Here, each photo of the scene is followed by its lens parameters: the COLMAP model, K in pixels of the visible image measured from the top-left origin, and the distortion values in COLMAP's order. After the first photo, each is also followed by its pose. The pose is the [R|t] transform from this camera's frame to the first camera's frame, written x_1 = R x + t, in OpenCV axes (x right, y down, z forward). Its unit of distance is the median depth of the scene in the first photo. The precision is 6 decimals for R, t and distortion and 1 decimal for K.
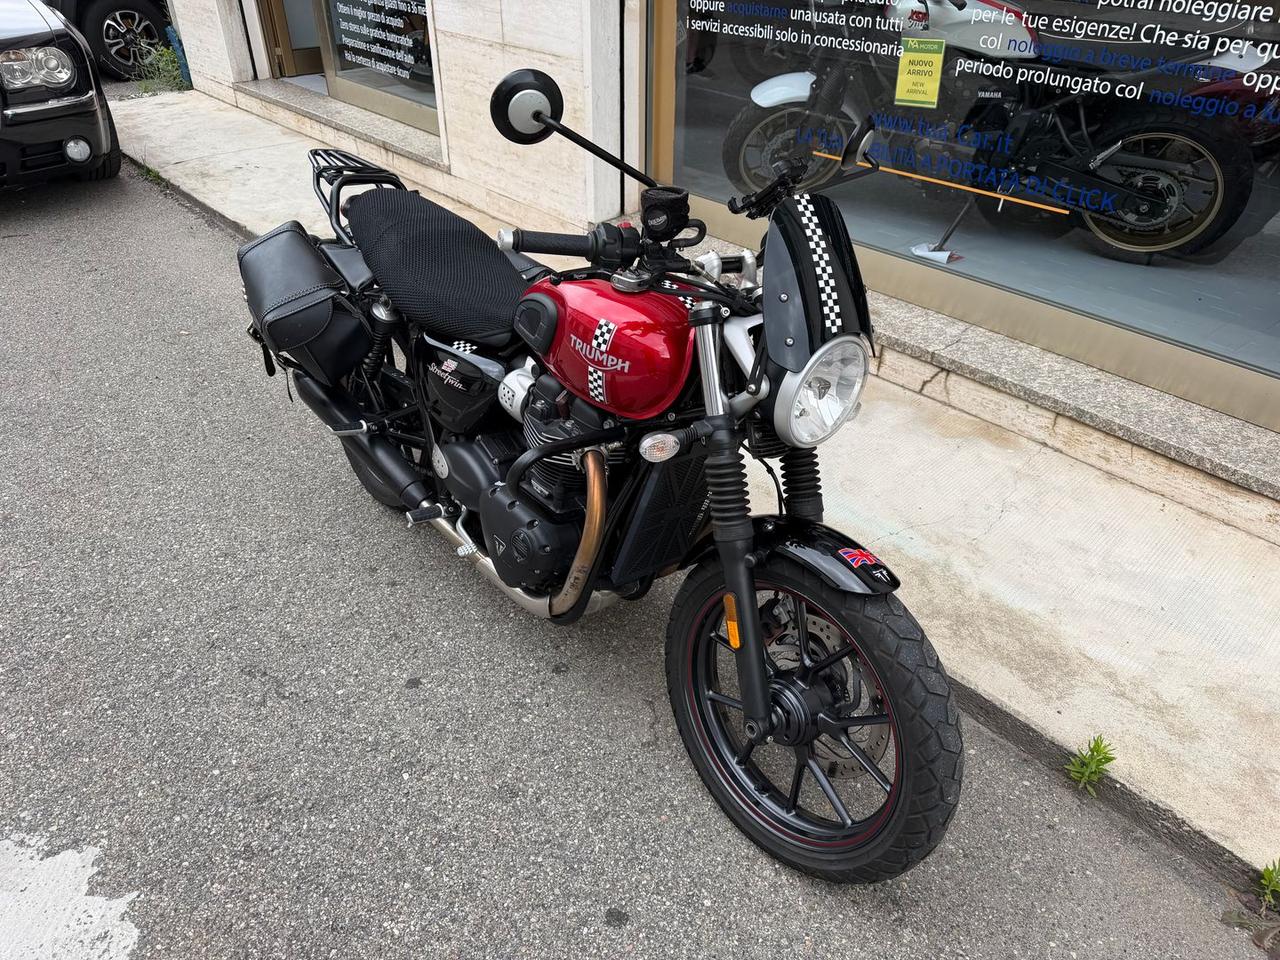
lens RADIAL K [[908.4, 0, 641.6], [0, 908.4, 481.1], [0, 0, 1]] dist [0.021896, -0.029684]
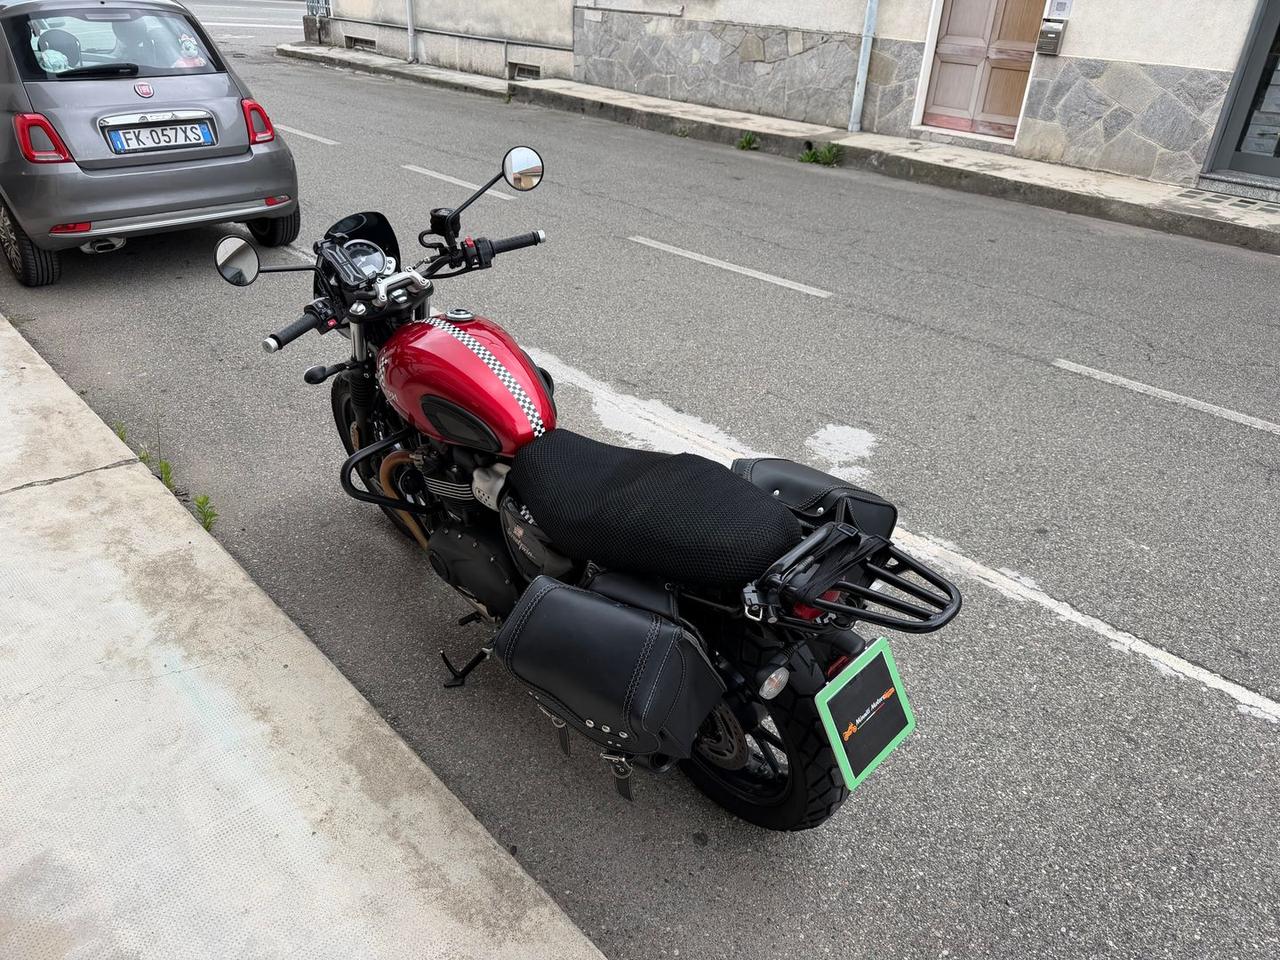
lens RADIAL K [[908.4, 0, 639.0], [0, 908.4, 477.6], [0, 0, 1]] dist [0.021896, -0.029684]
pose [[-0.997977, -0.032226, -0.054797, -0.161735], [-0.063481, 0.459470, 0.885922, -1.008083], [-0.003372, 0.887608, -0.460587, 1.385423]]
